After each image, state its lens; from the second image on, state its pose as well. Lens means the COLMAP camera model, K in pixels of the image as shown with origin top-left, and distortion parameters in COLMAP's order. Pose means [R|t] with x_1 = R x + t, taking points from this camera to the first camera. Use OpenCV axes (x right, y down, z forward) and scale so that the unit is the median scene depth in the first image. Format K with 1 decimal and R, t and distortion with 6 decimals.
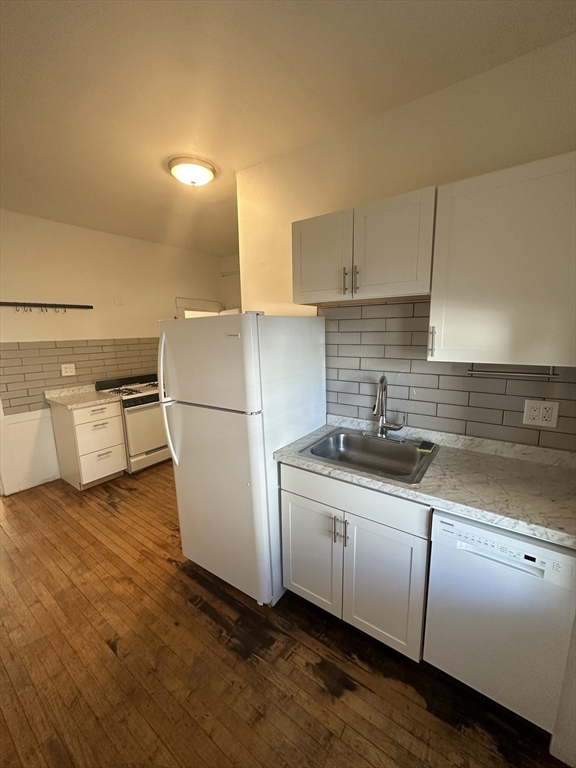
lens RADIAL K [[301.6, 0, 287.0], [0, 301.6, 382.1], [0, 0, 1]] dist [-0.003217, 0.000171]
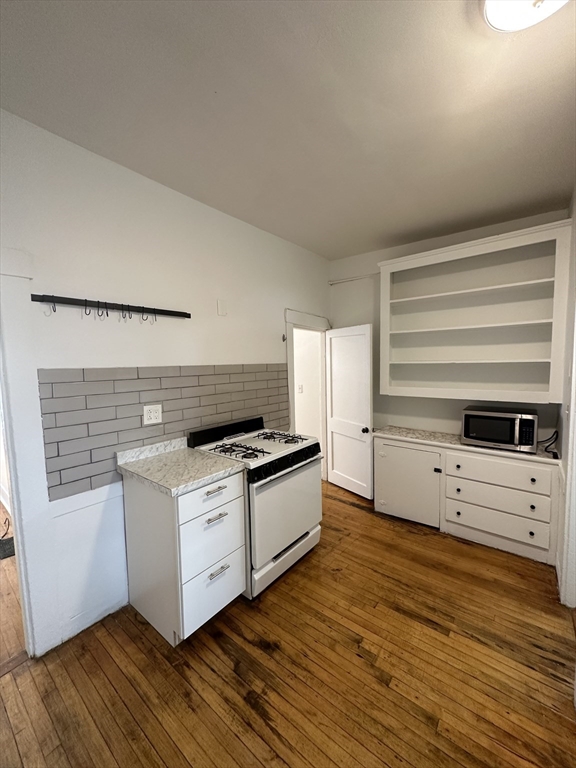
lens RADIAL K [[301.6, 0, 287.0], [0, 301.6, 382.1], [0, 0, 1]] dist [-0.003217, 0.000171]
pose [[0.999105, 0.000442, -0.042285, -0.445870], [-0.004952, 0.994289, -0.106605, -0.043596], [0.041997, 0.106719, 0.993402, 0.415672]]
